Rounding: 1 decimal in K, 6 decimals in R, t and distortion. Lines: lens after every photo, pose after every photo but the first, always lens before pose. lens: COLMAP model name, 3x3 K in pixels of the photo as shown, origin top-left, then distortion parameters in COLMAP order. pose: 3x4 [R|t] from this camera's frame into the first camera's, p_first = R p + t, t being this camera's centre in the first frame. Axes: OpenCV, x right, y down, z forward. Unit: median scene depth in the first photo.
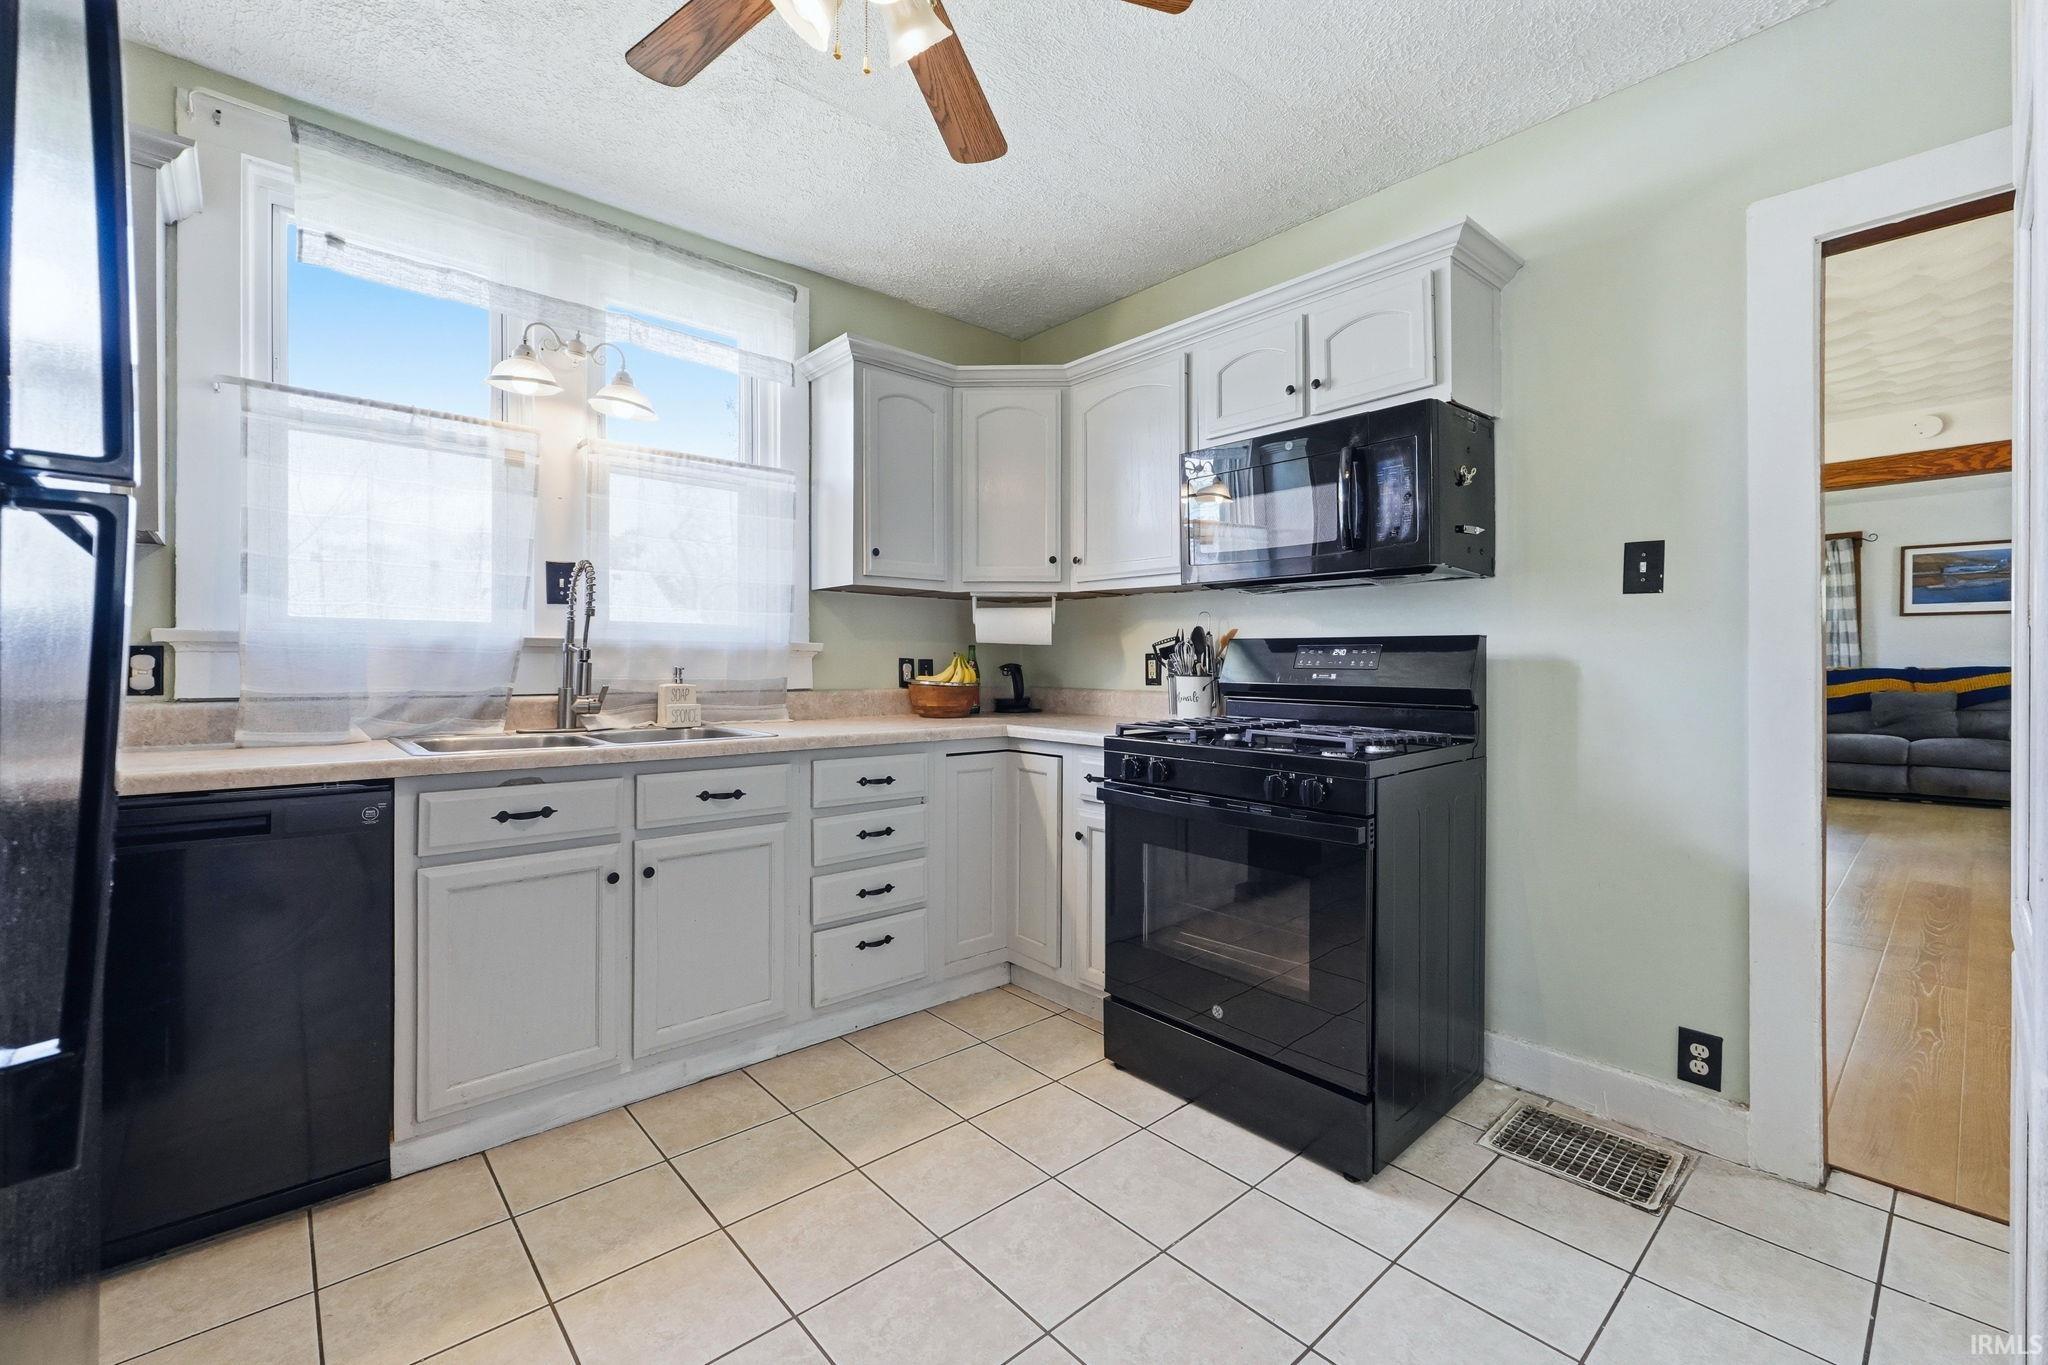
lens RADIAL K [[852.1, 0, 1015.5], [0, 852.1, 661.9], [0, 0, 1]] dist [-0.003606, -0.001009]
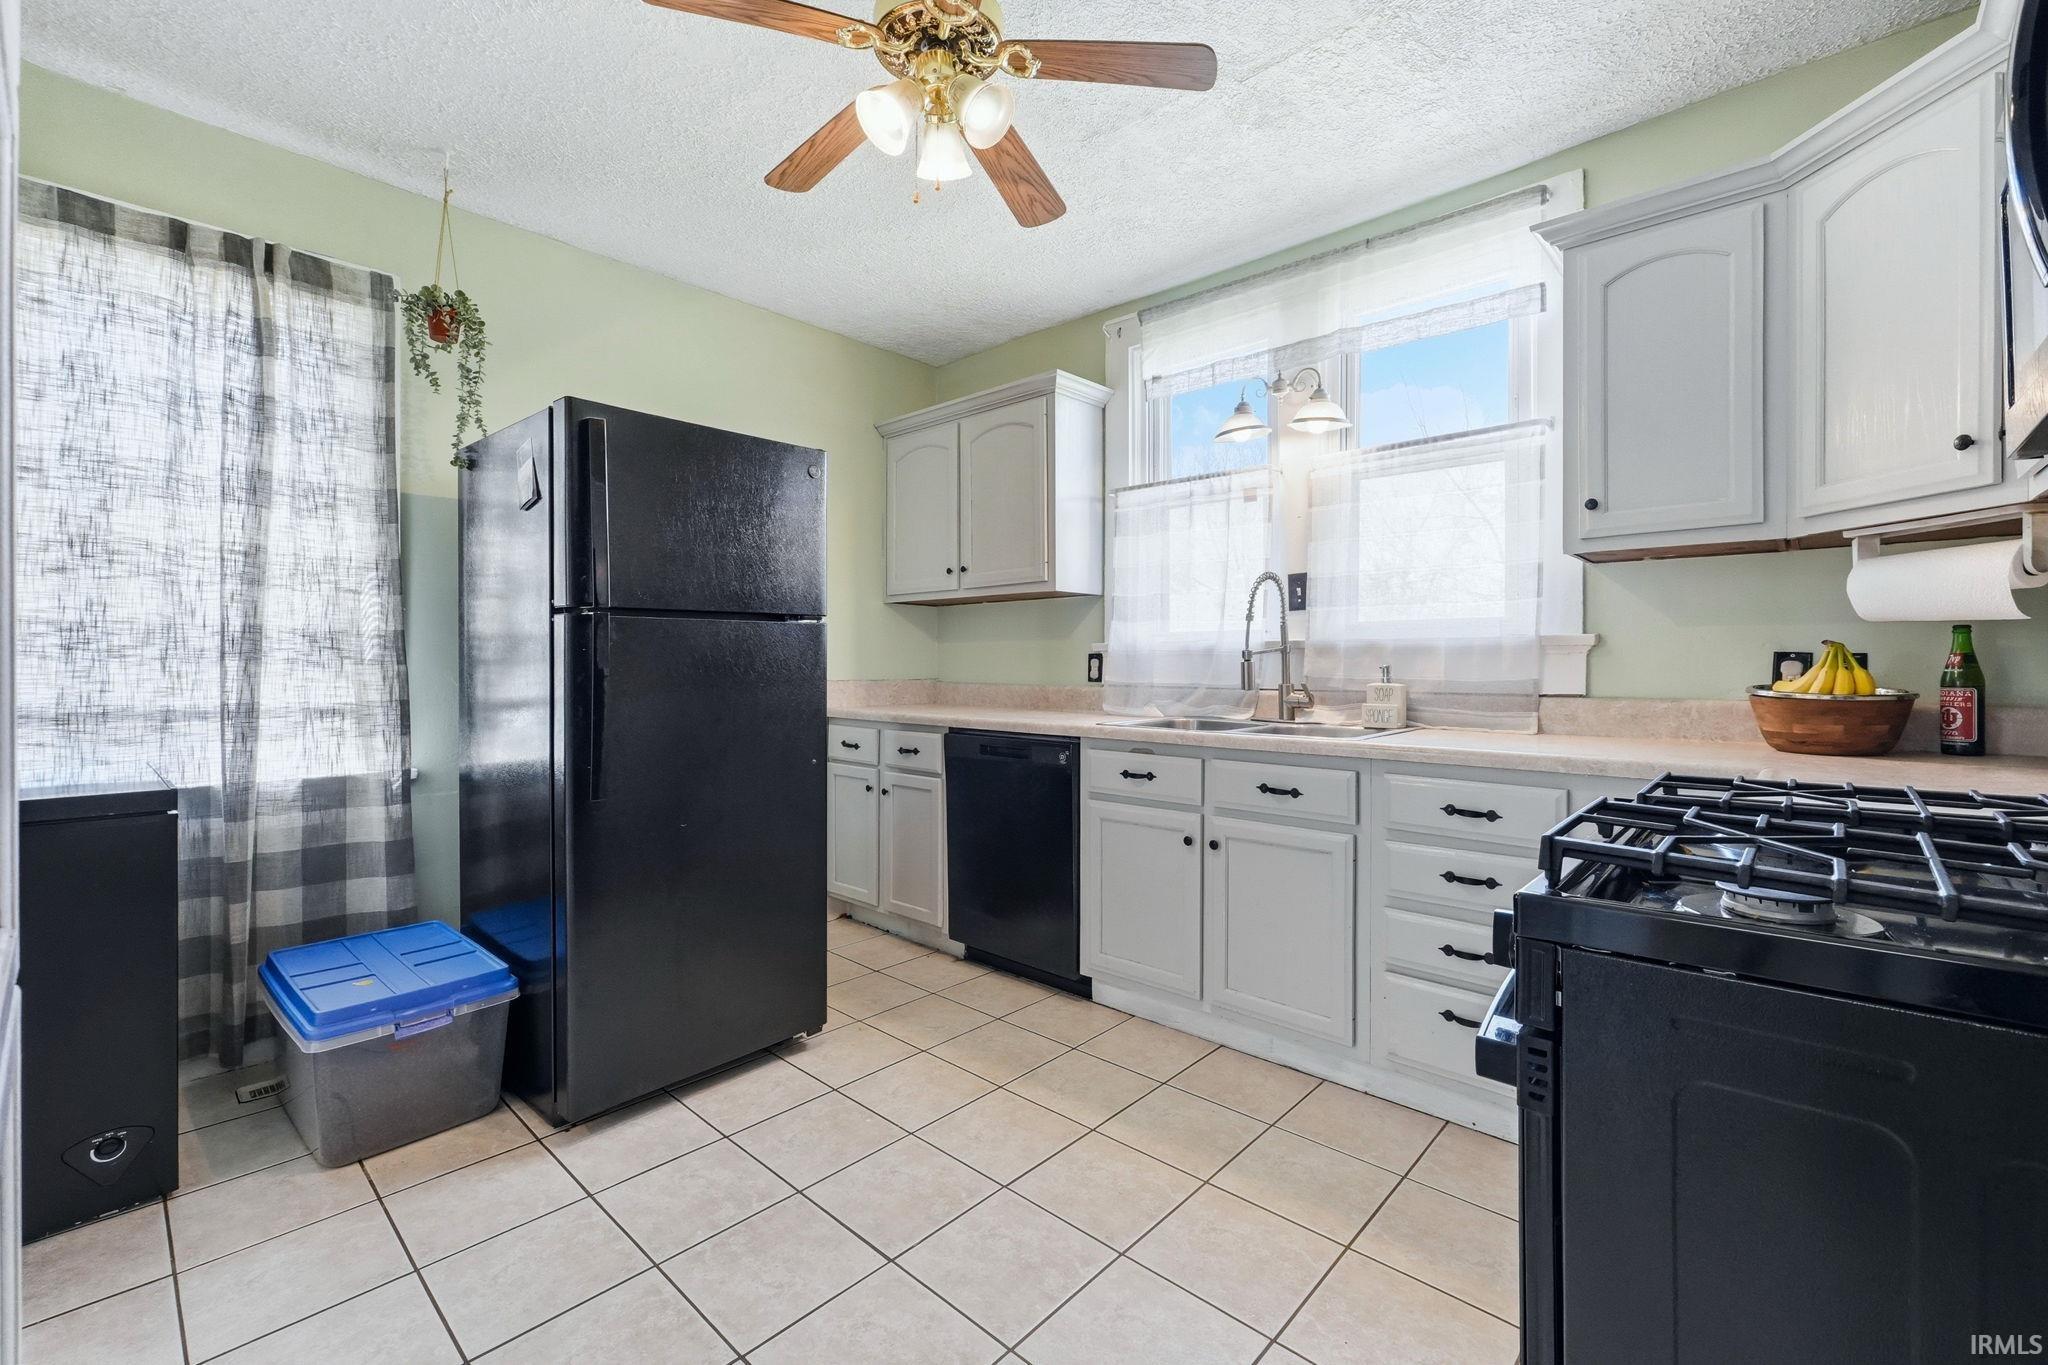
lens RADIAL K [[863.9, 0, 1017.7], [0, 863.9, 663.2], [0, 0, 1]] dist [0.001692, 0.000260]
pose [[0.100163, -0.004559, -0.994961, 0.586295], [0.004186, 0.999983, -0.004160, 0.005796], [0.994962, -0.003749, 0.100181, 0.521143]]
